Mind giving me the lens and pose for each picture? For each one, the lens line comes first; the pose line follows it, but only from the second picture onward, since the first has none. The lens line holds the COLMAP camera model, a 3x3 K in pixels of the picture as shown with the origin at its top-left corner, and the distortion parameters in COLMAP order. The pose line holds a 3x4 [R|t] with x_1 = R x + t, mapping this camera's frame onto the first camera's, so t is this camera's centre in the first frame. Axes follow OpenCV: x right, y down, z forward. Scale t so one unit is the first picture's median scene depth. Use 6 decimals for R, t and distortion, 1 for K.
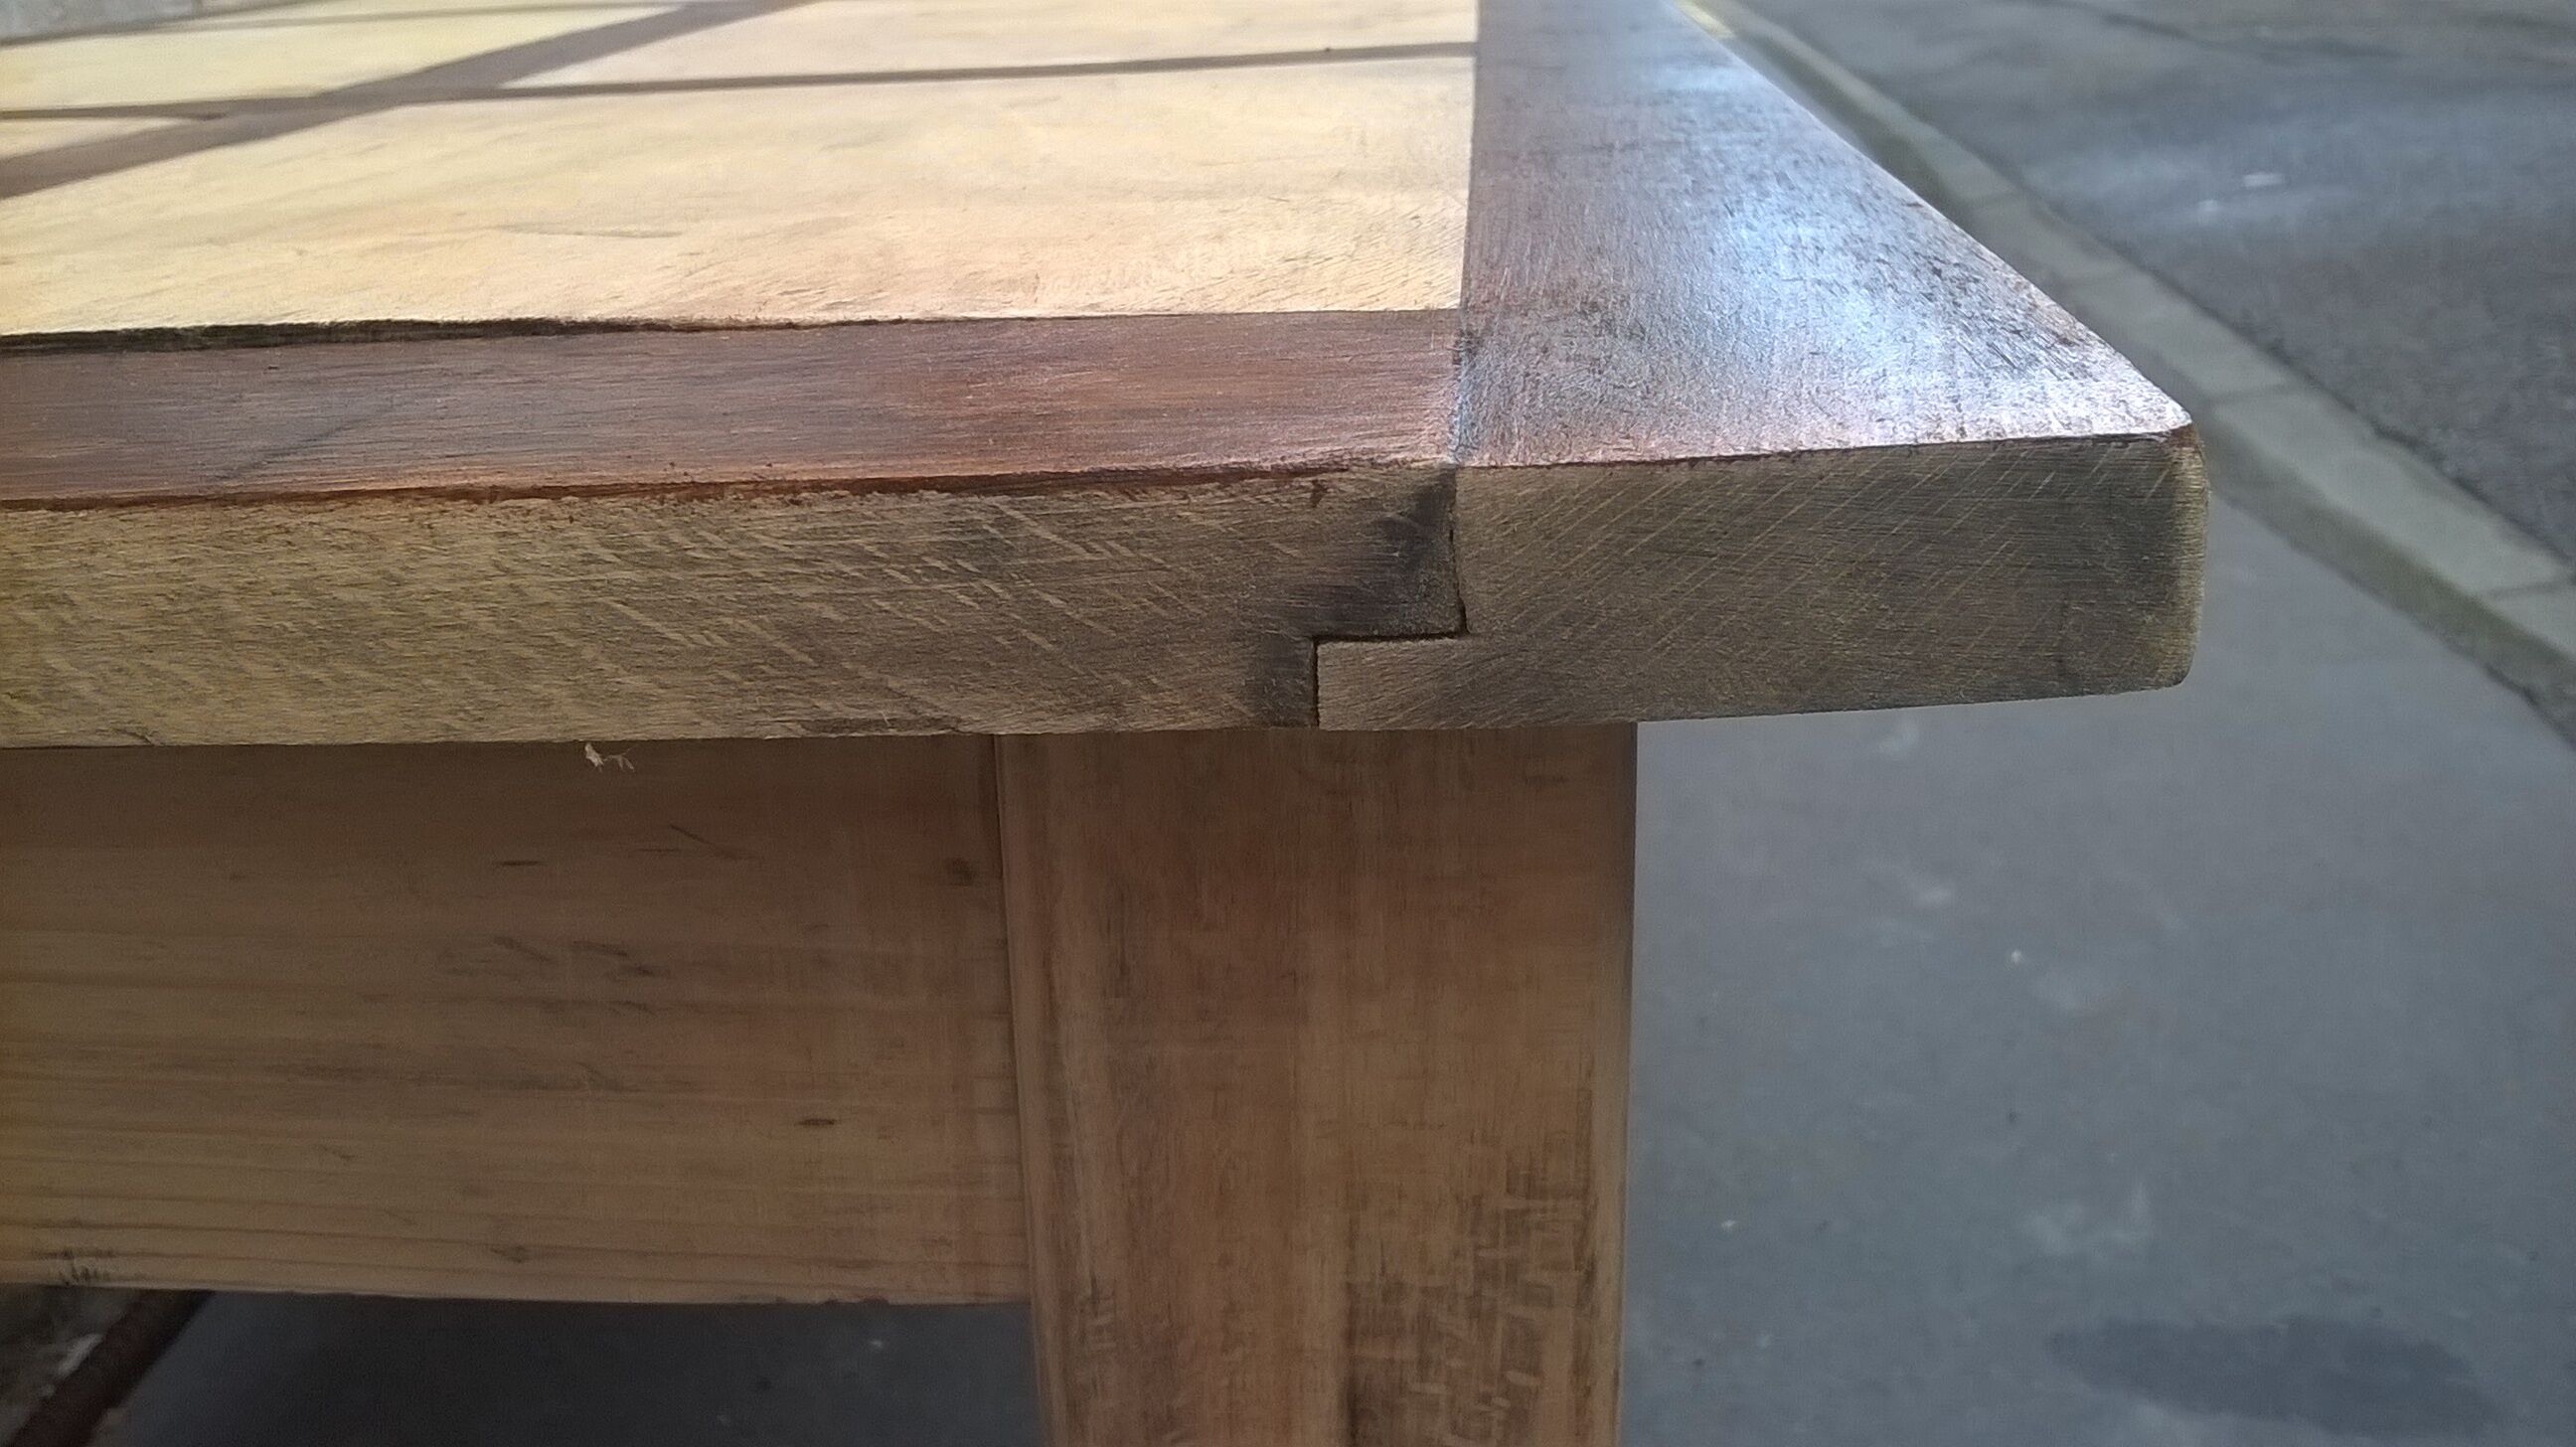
lens RADIAL K [[2267.3, 0, 1328.1], [0, 2267.3, 723.1], [0, 0, 1]] dist [0.047827, -0.180322]
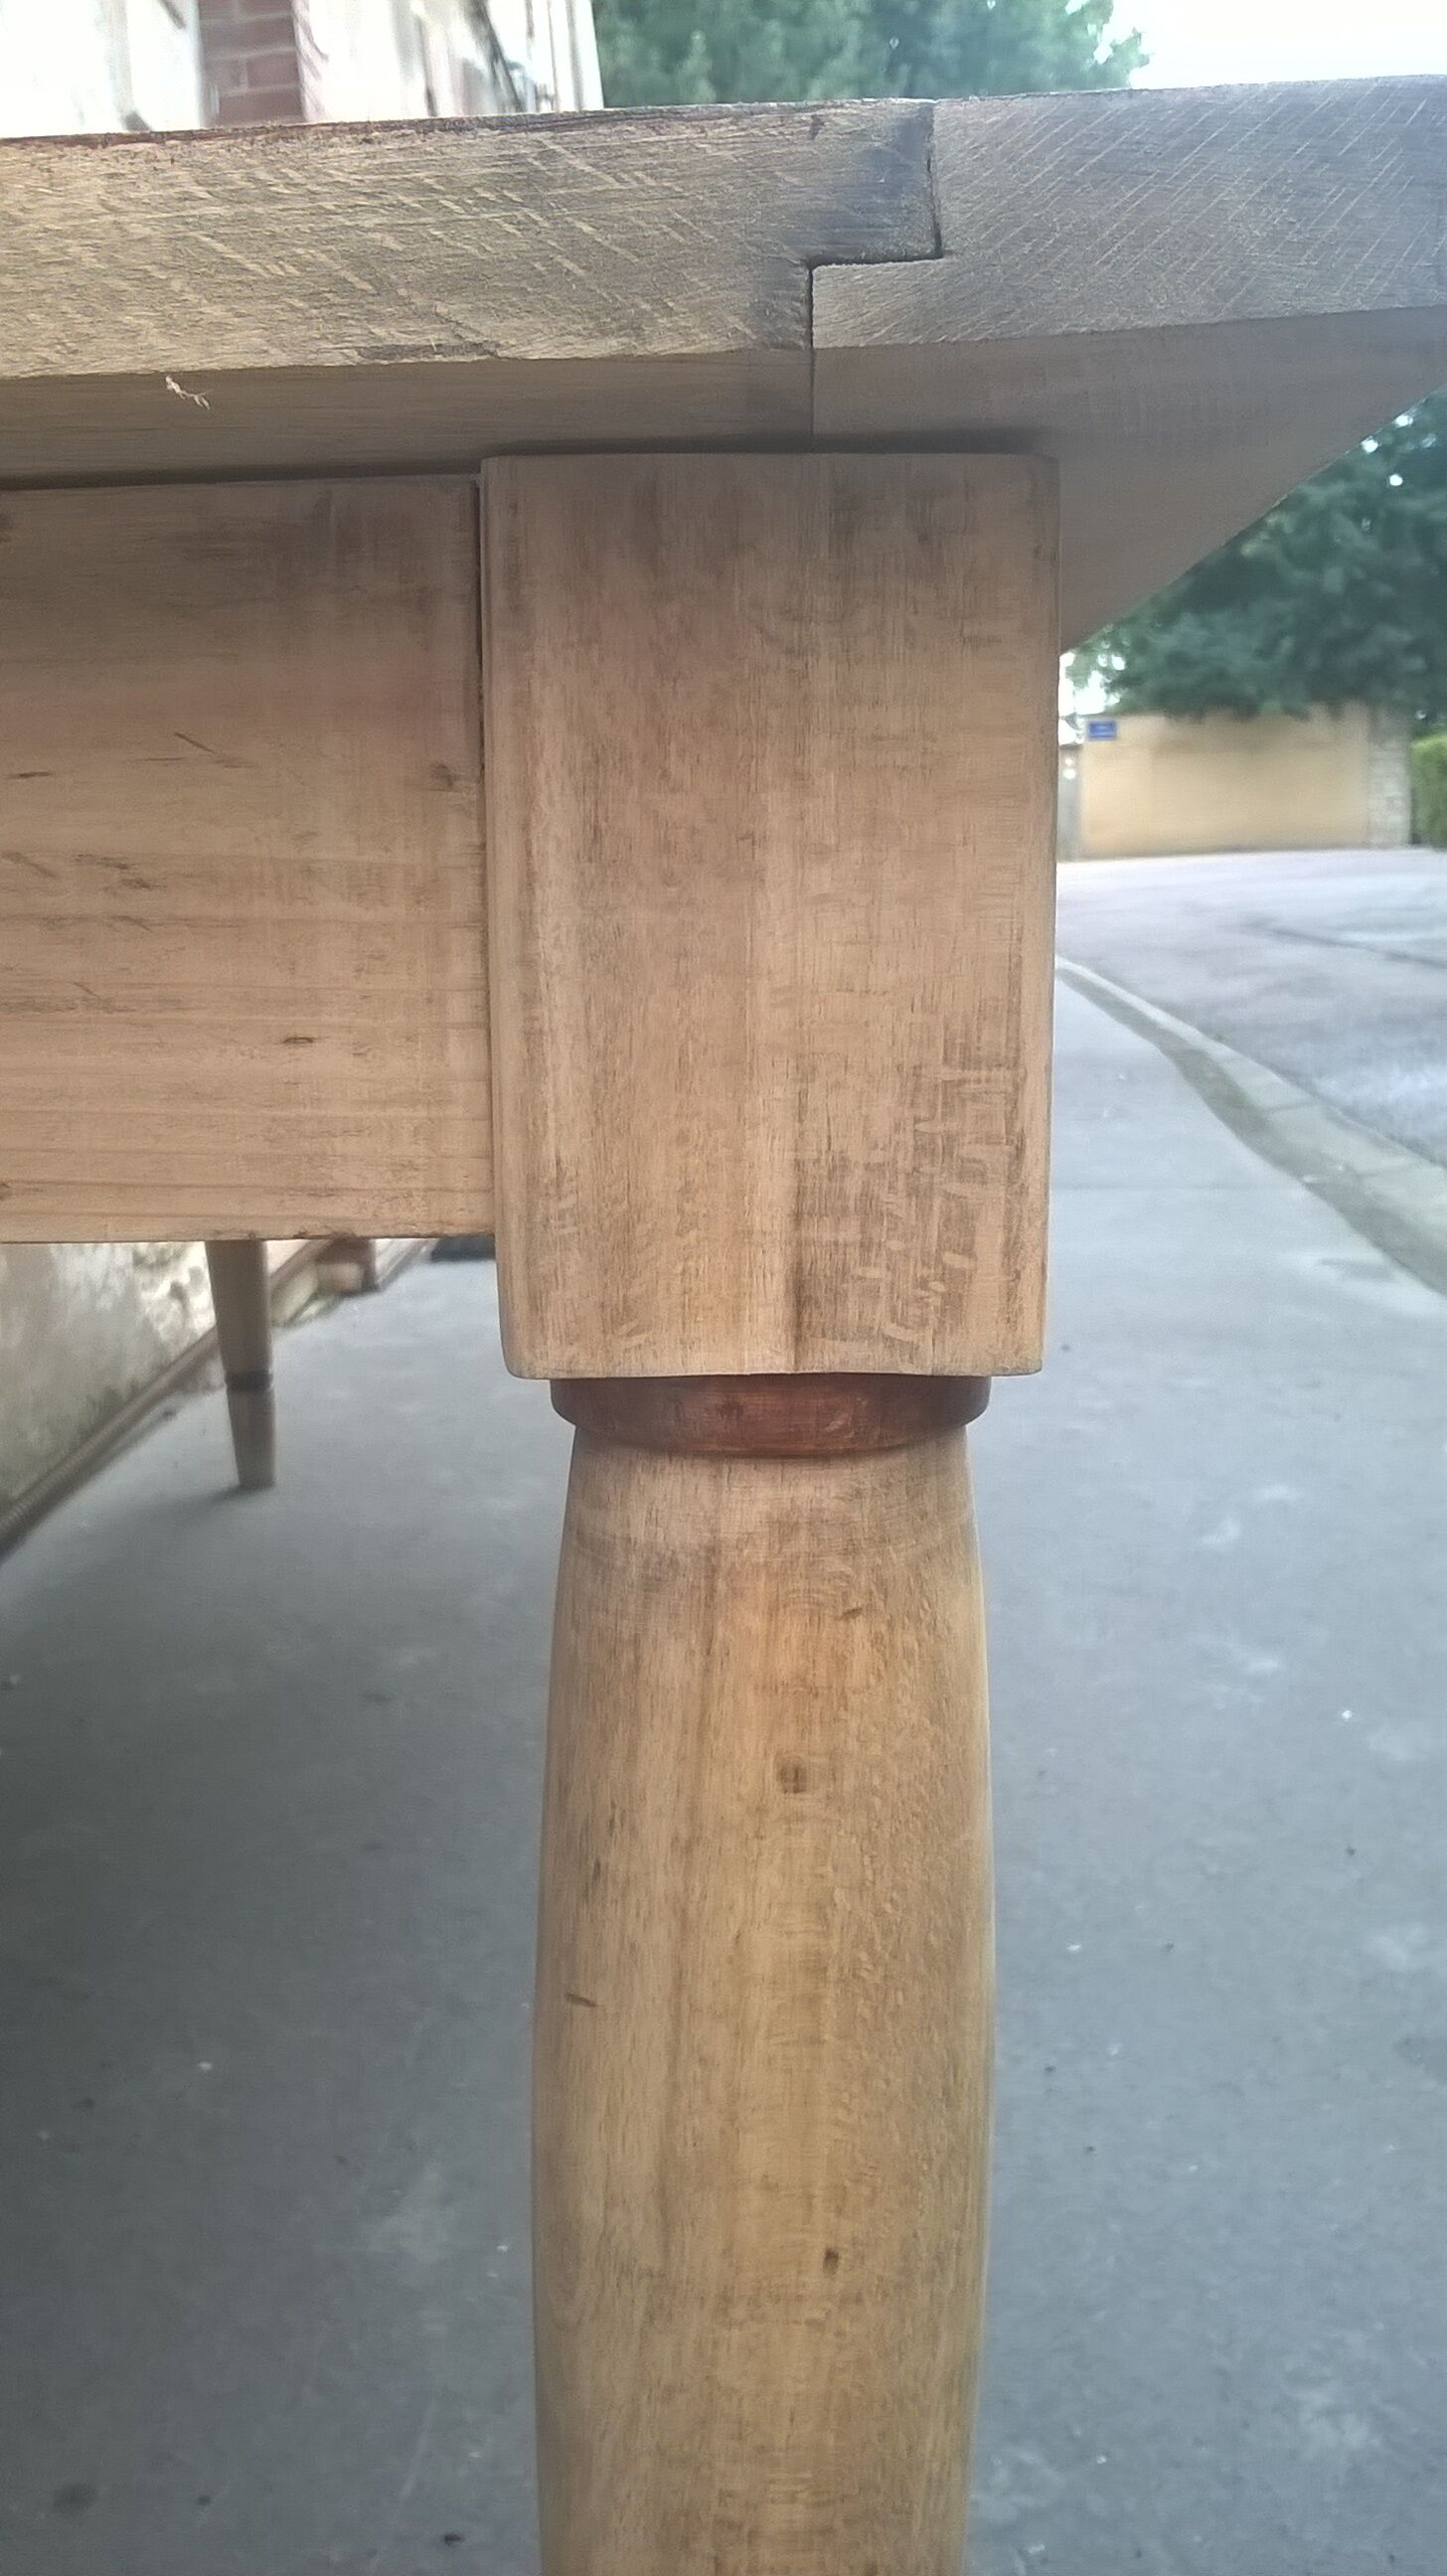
lens RADIAL K [[2267.3, 0, 747.9], [0, 2267.3, 1357.6], [0, 0, 1]] dist [0.047827, -0.180322]
pose [[0.998848, 0.006133, 0.047590, -0.066076], [0.000977, 0.988993, -0.147962, 0.508017], [-0.047974, 0.147838, 0.987847, -0.048147]]
